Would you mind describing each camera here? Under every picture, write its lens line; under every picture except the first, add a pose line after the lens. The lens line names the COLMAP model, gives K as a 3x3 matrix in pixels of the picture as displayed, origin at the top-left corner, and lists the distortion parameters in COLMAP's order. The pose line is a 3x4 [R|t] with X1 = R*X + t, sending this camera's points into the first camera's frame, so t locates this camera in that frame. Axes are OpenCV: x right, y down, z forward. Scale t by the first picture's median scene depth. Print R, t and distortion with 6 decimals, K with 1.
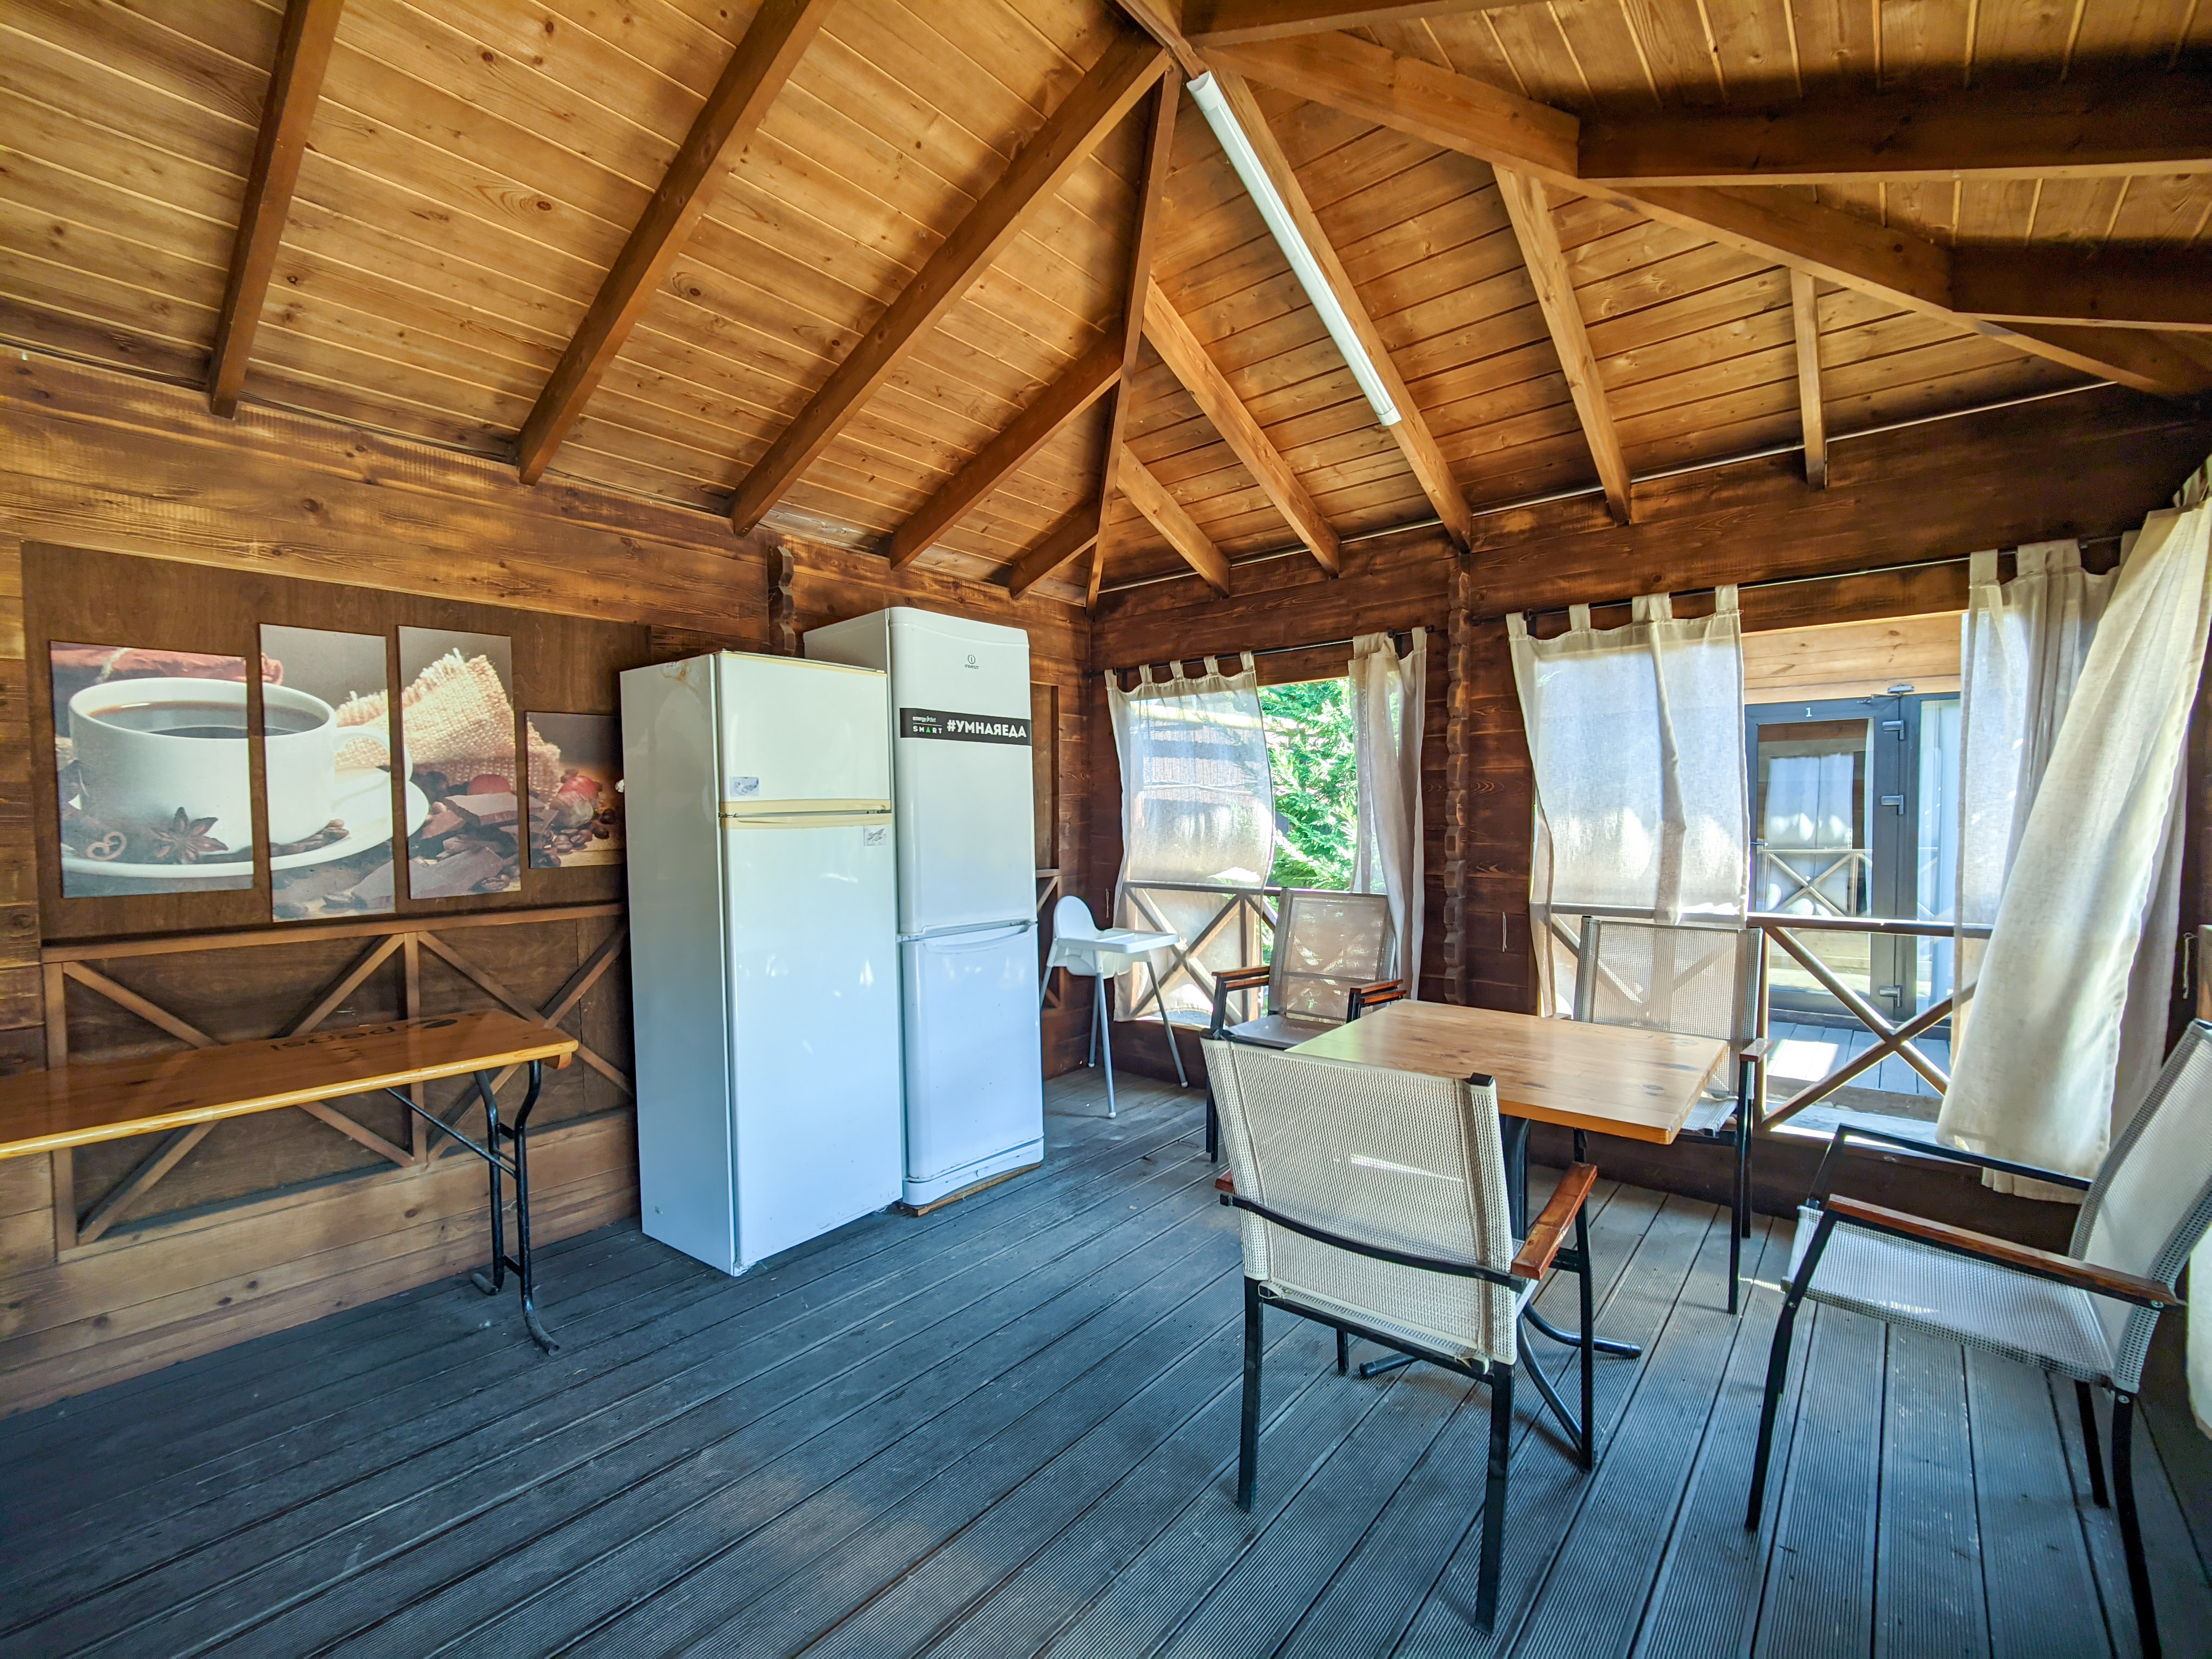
lens RADIAL K [[960.8, 0, 1097.4], [0, 960.8, 843.6], [0, 0, 1]] dist [0.018627, -0.012303]
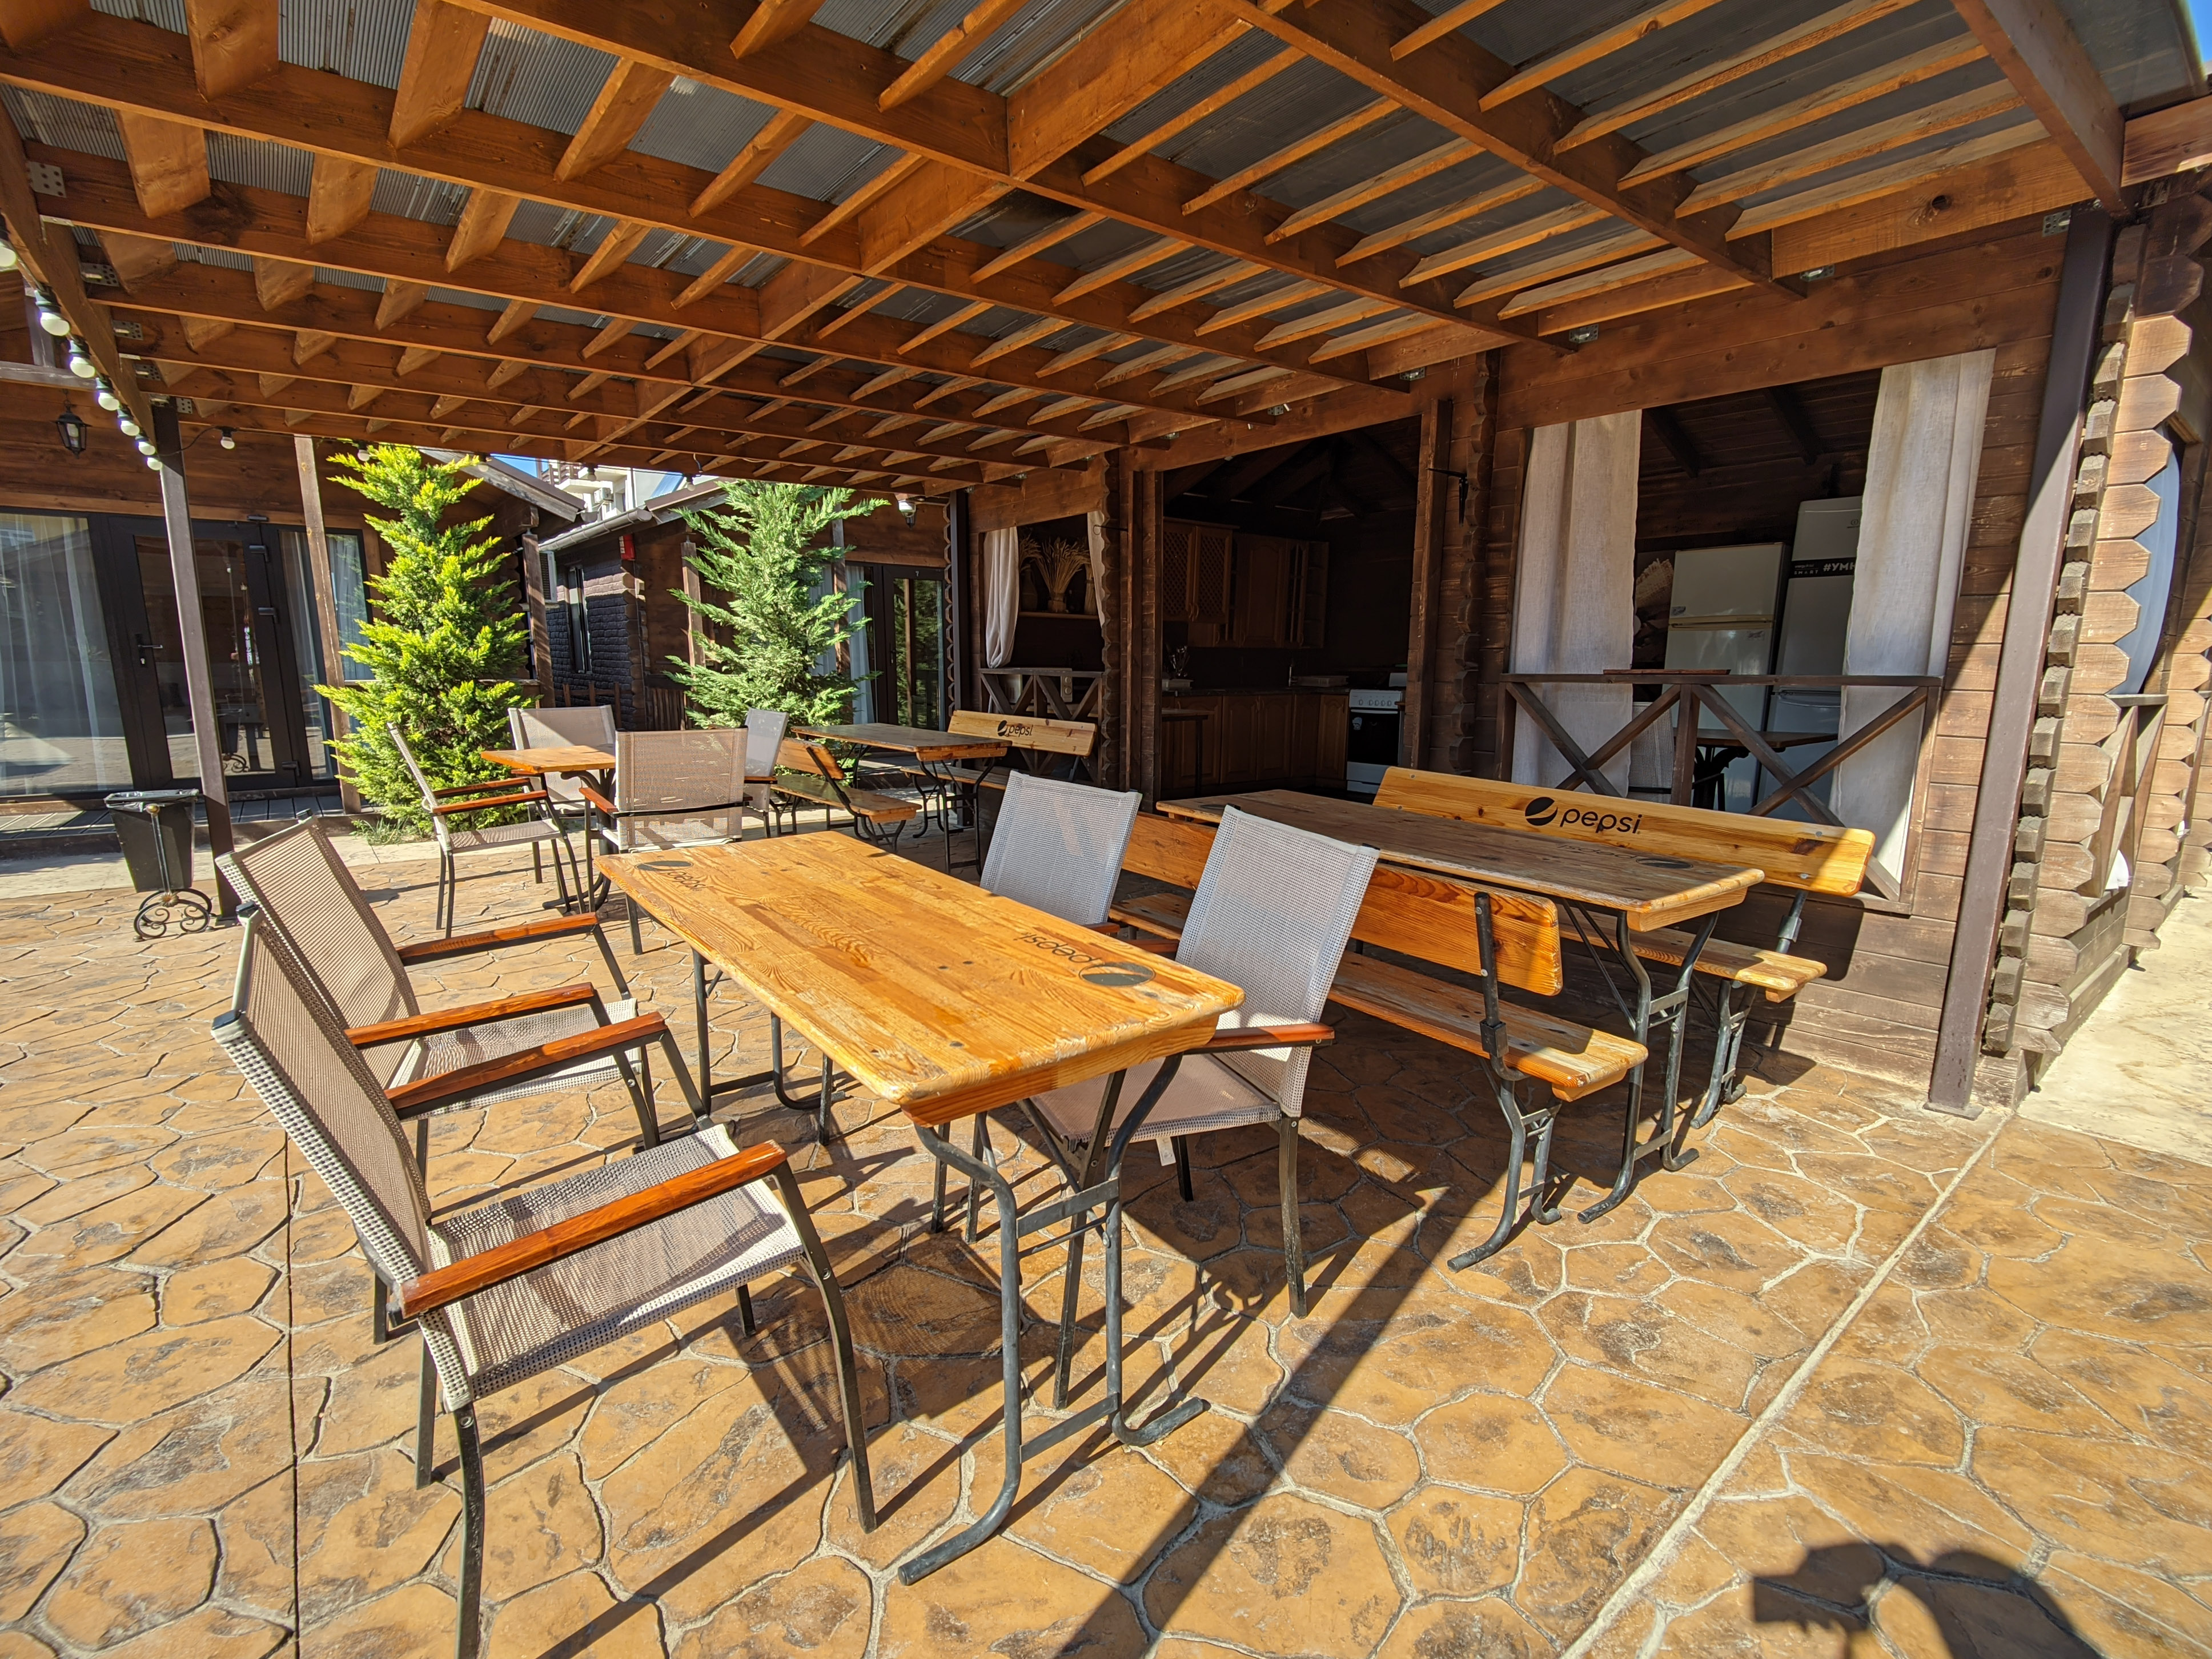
lens RADIAL K [[1010.6, 0, 1095.2], [0, 1010.6, 835.0], [0, 0, 1]] dist [0.018690, -0.000504]
pose [[-0.204564, 0.170801, -0.963836, 2.254571], [-0.045461, 0.981938, 0.183658, 0.076930], [0.977797, 0.081387, -0.193104, 0.168098]]
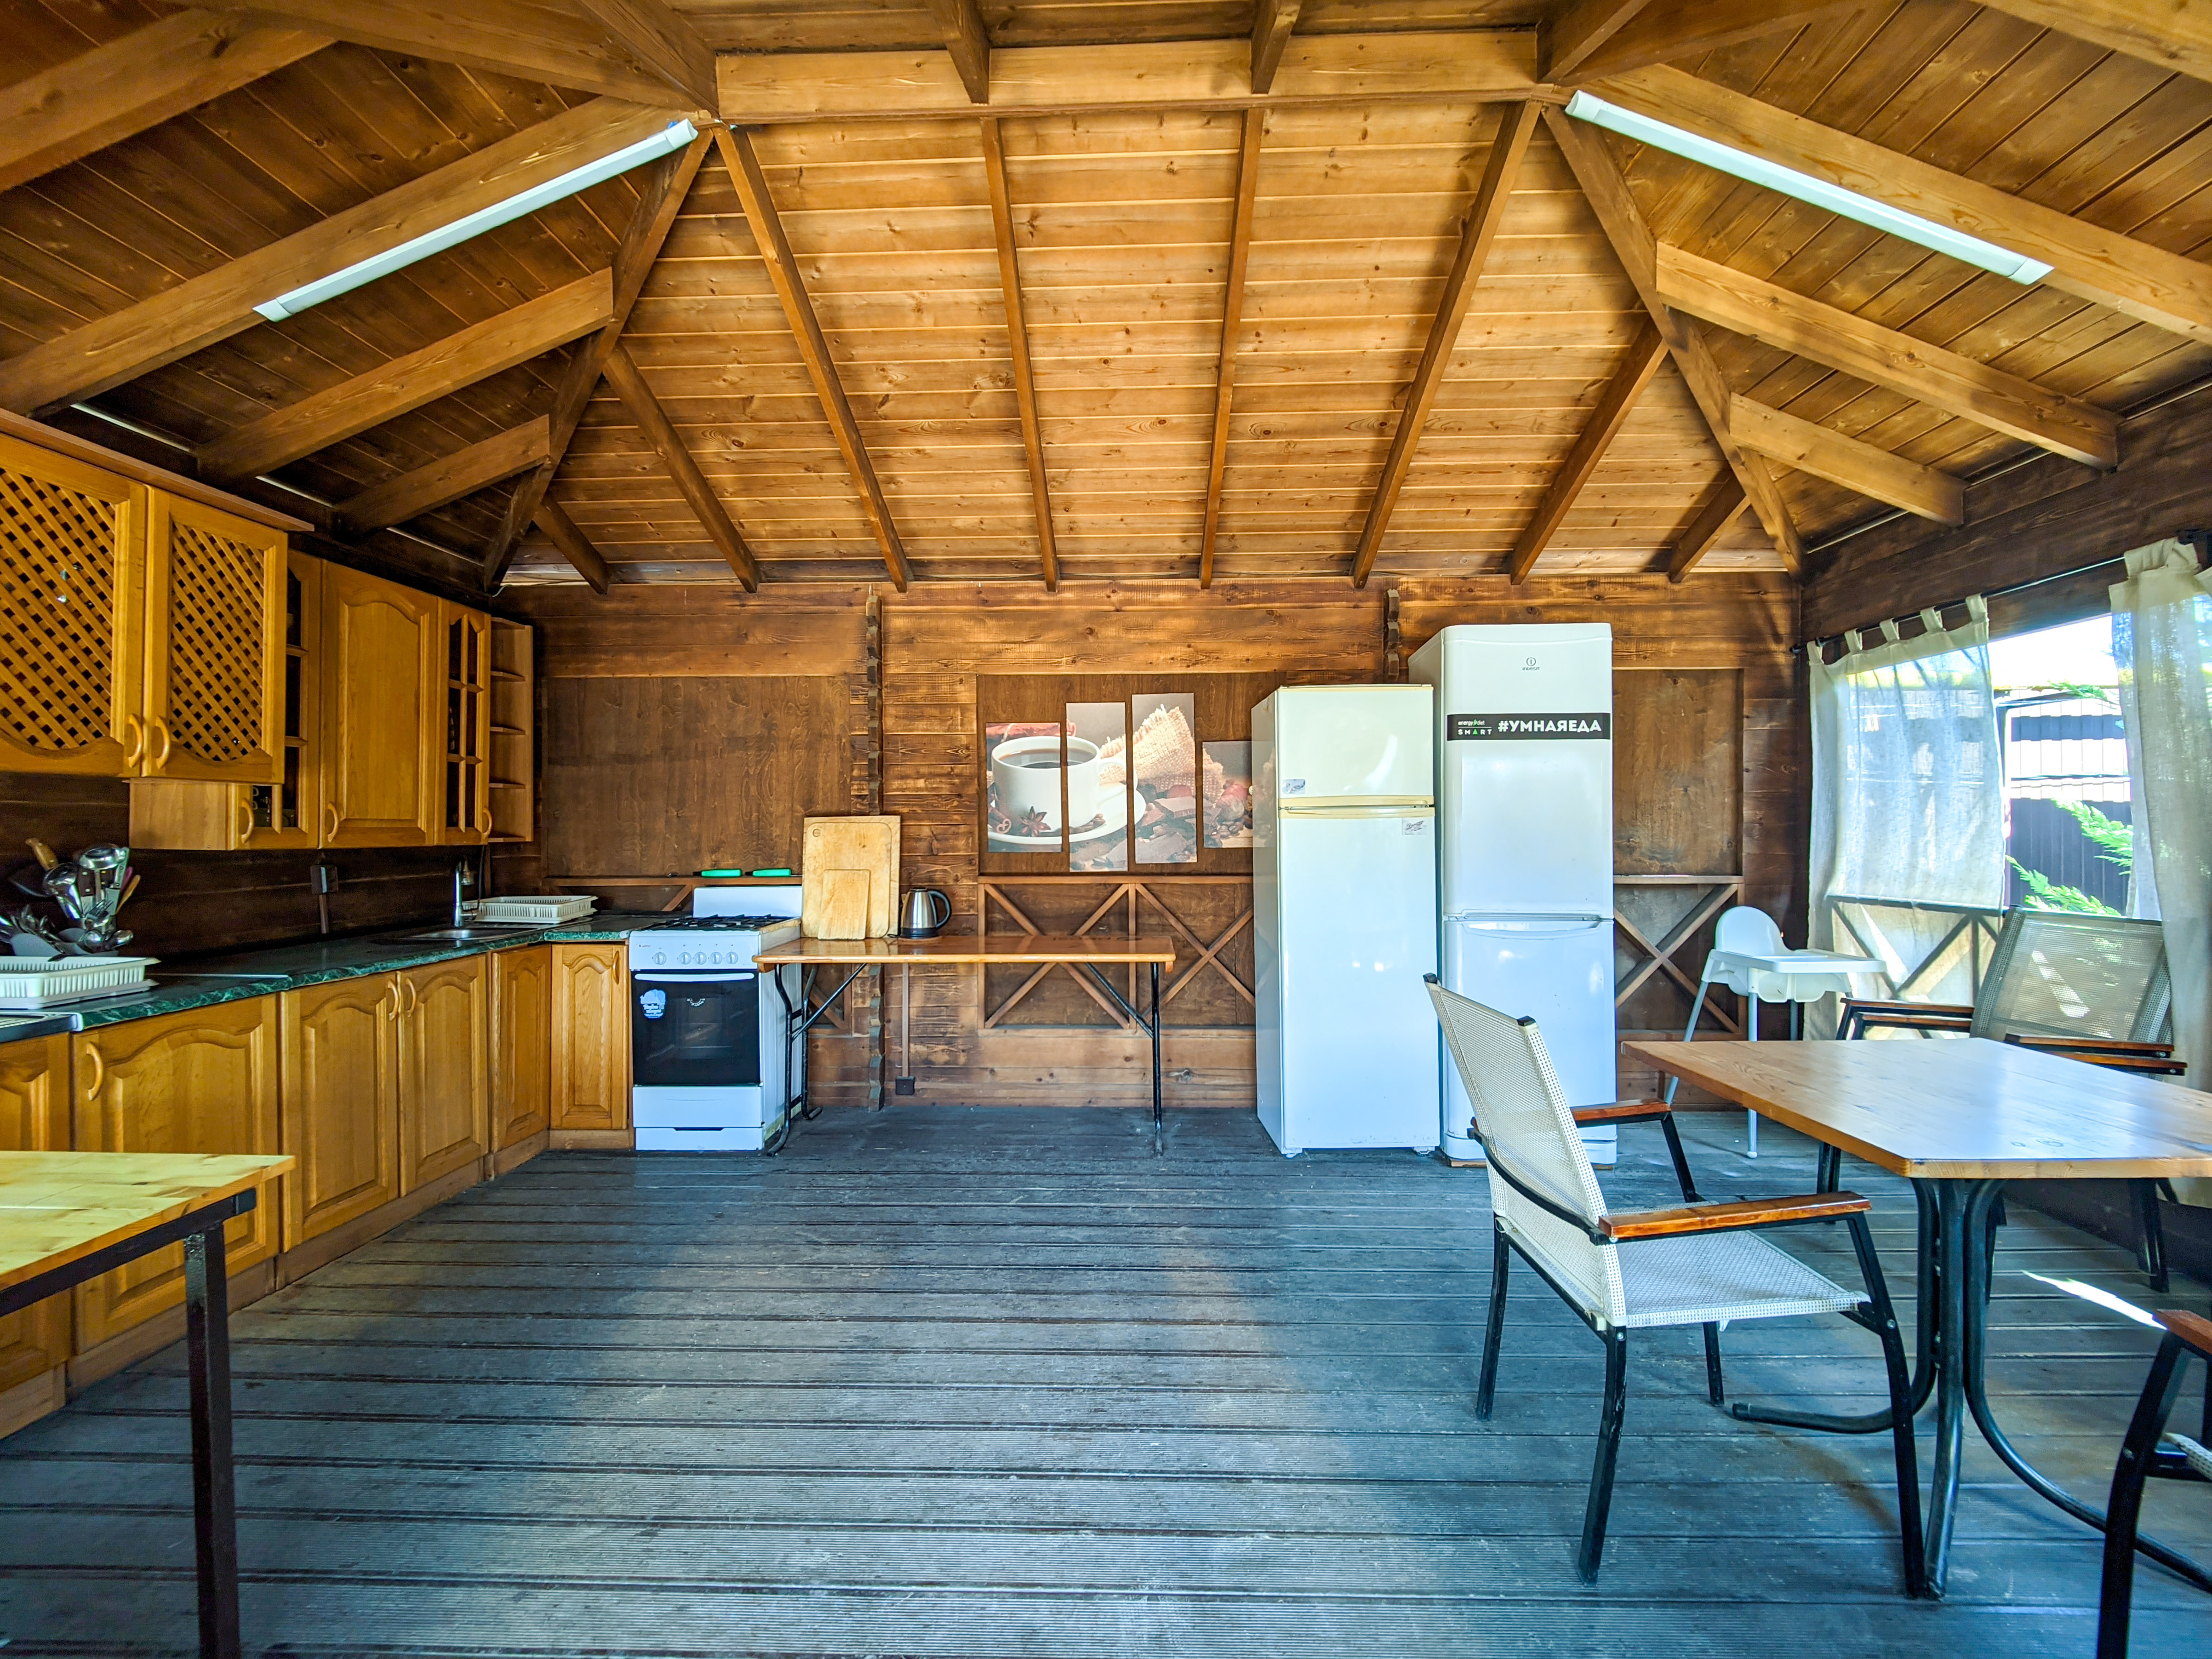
lens RADIAL K [[960.8, 0, 1103.9], [0, 960.8, 844.0], [0, 0, 1]] dist [0.018627, -0.012303]
pose [[0.615990, 0.015373, -0.787604, 0.510988], [-0.029477, 0.999559, -0.003544, 0.031965], [0.787202, 0.025399, 0.616172, -0.023699]]
